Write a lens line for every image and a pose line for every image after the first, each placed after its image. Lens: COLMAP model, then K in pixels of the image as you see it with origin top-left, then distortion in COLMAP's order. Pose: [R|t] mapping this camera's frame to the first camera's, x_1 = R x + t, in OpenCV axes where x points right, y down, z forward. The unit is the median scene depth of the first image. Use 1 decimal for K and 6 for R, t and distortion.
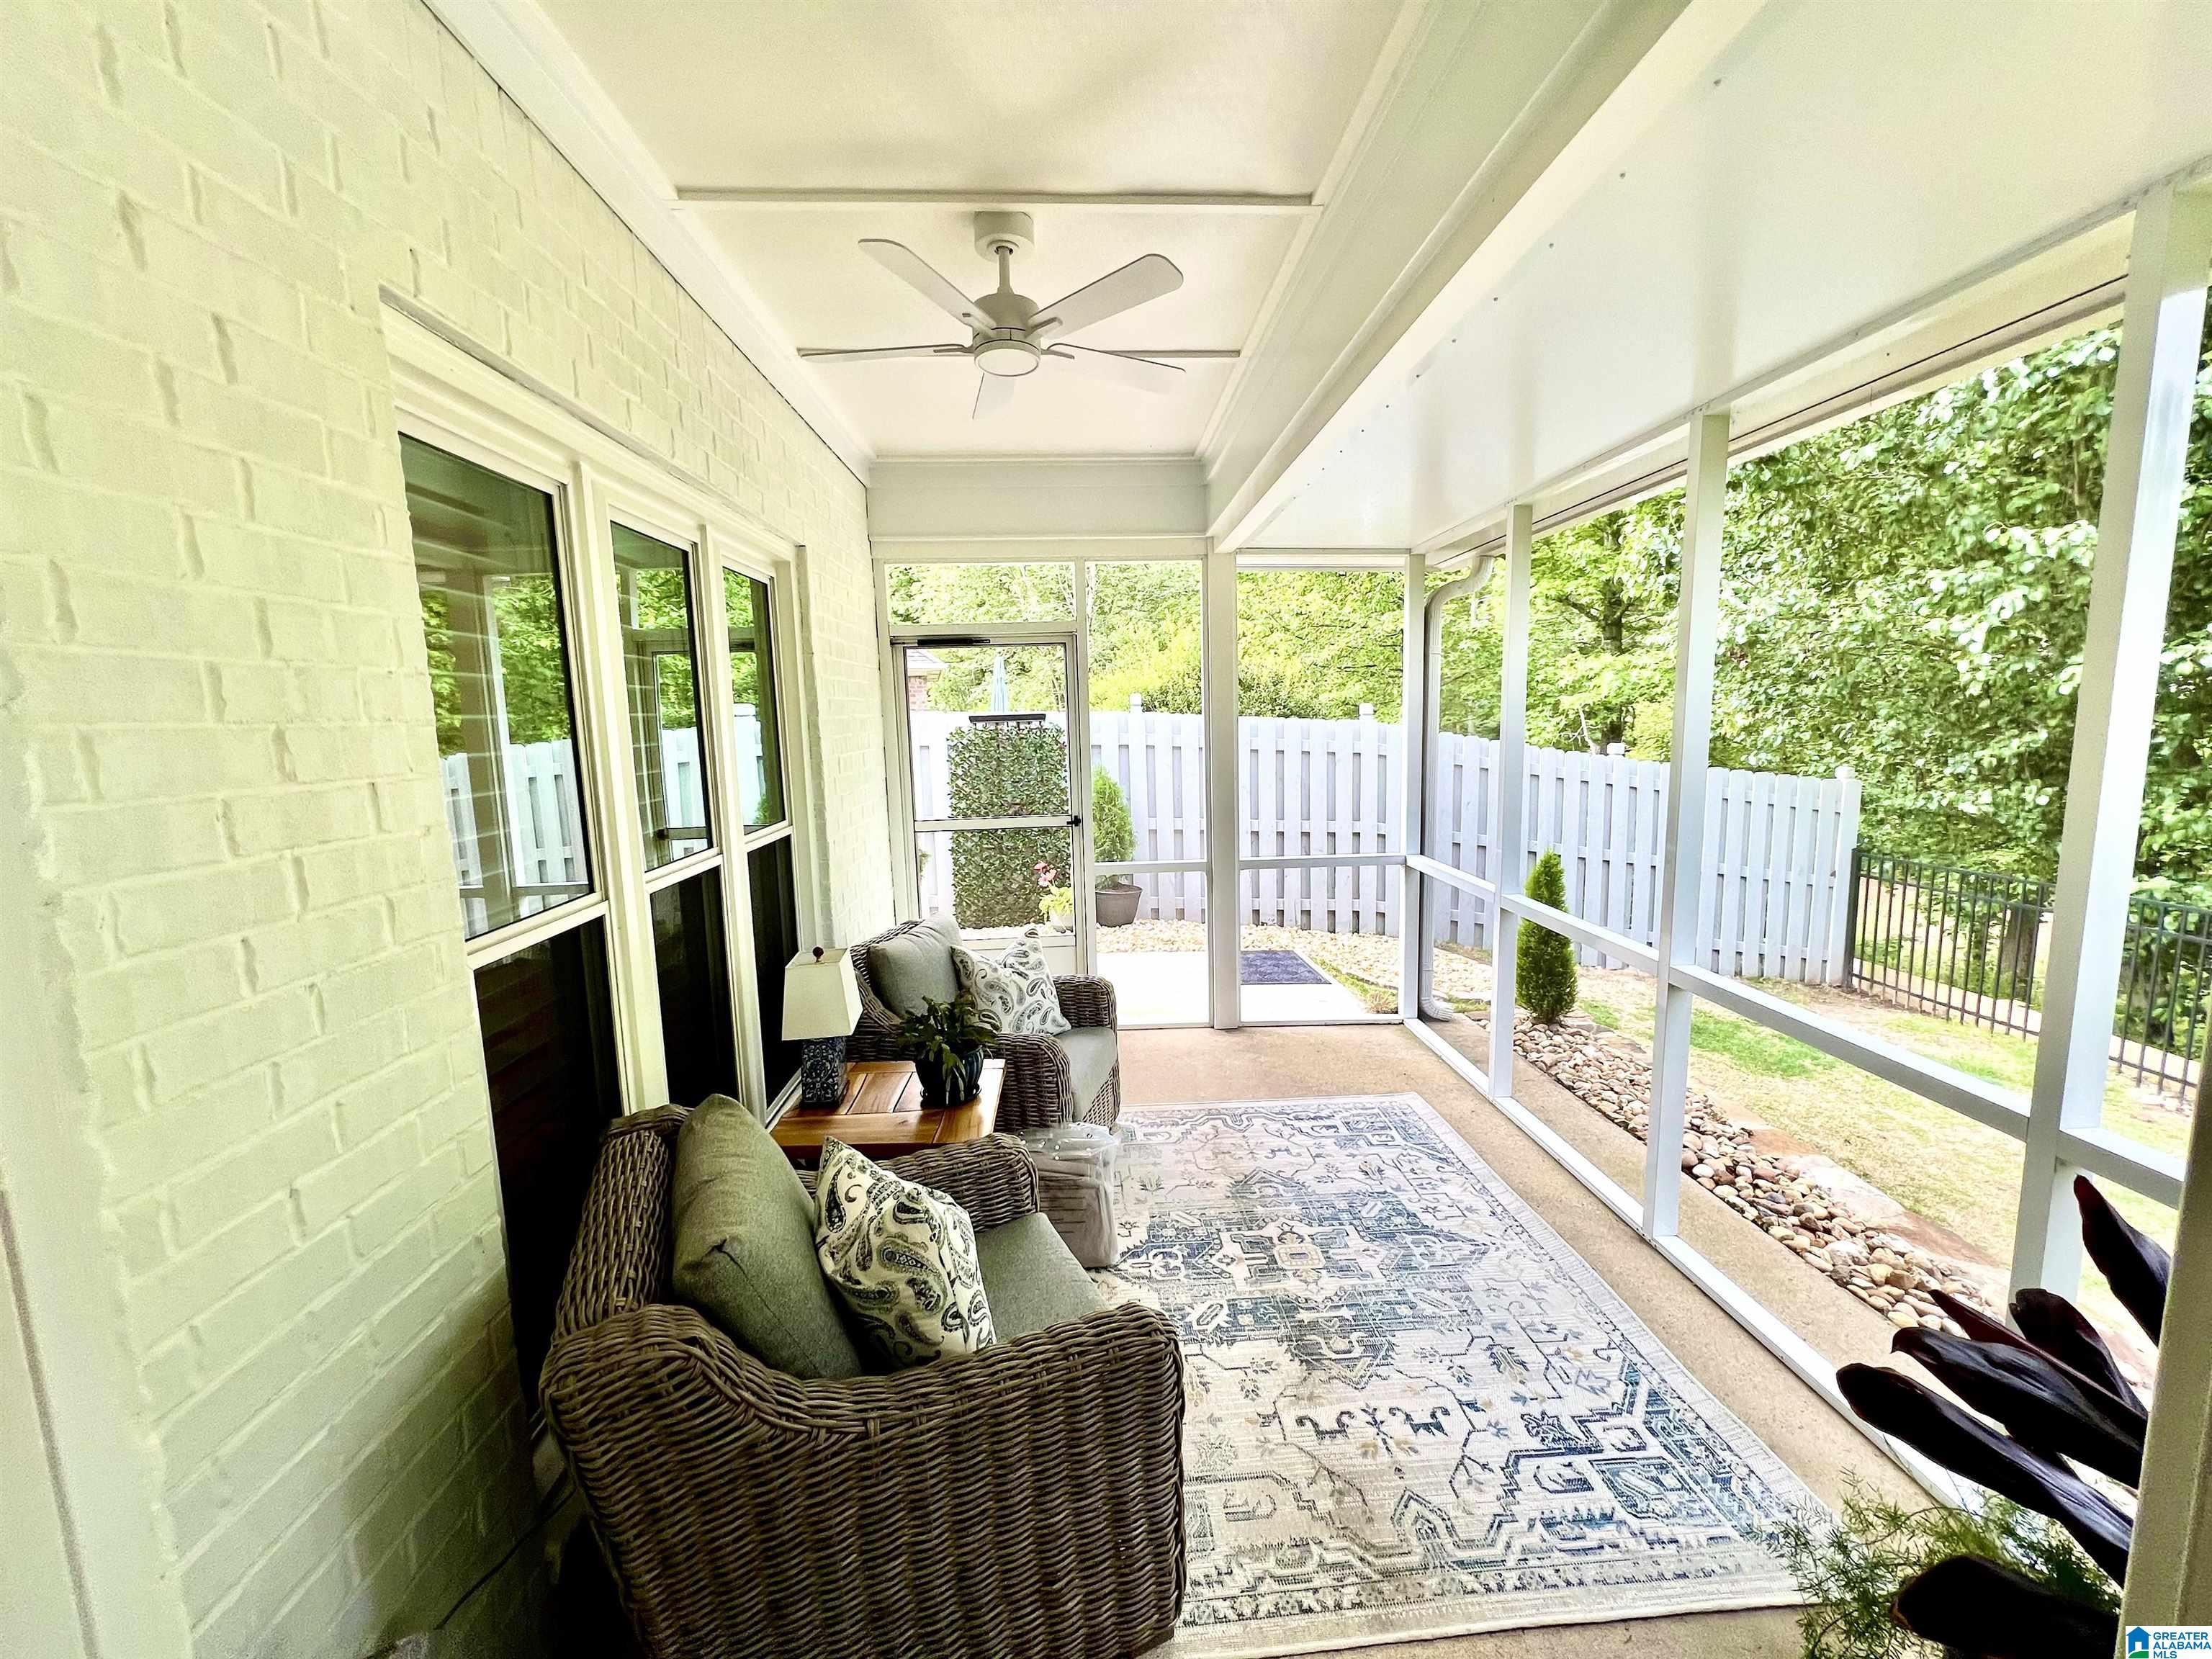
lens RADIAL K [[889.7, 0, 1112.1], [0, 889.7, 837.1], [0, 0, 1]] dist [-0.002244, 0.000123]
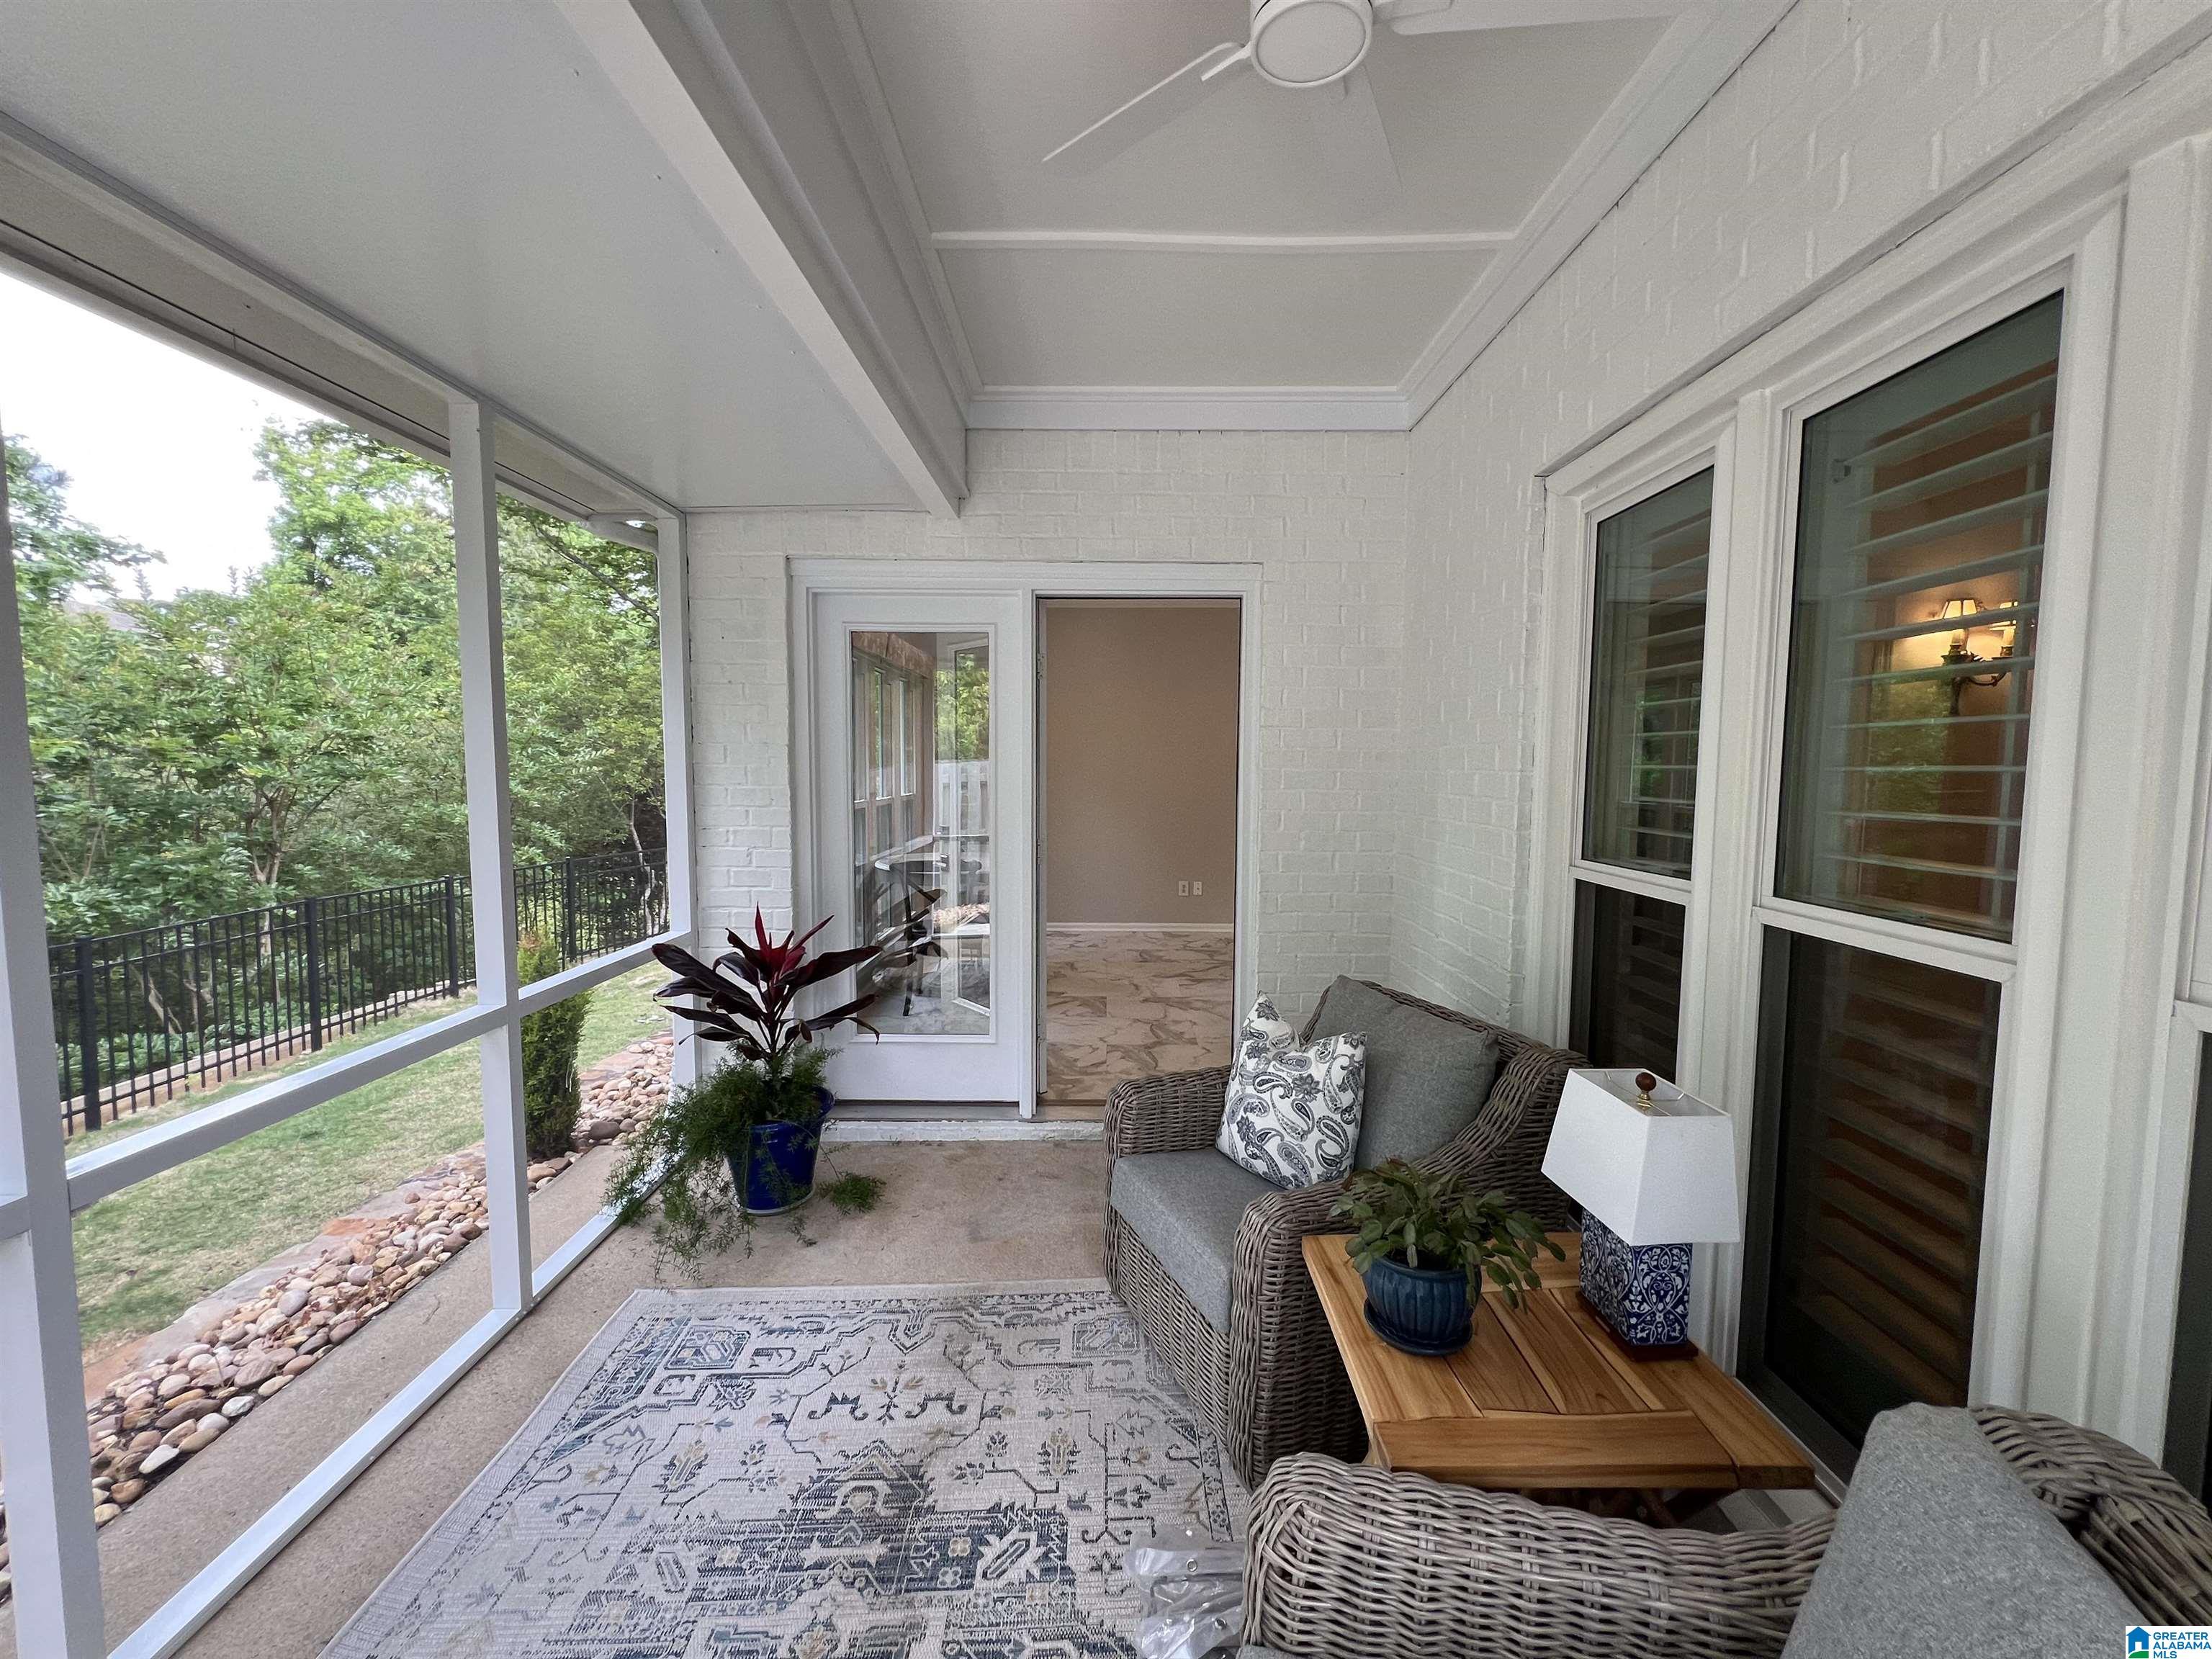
lens RADIAL K [[889.7, 0, 1102.9], [0, 889.7, 830.7], [0, 0, 1]] dist [-0.002244, 0.000123]
pose [[-0.998549, 0.014778, 0.051783, -0.009633], [0.024721, 0.980089, 0.197015, -0.172454], [-0.047840, 0.198009, -0.979032, 1.766143]]
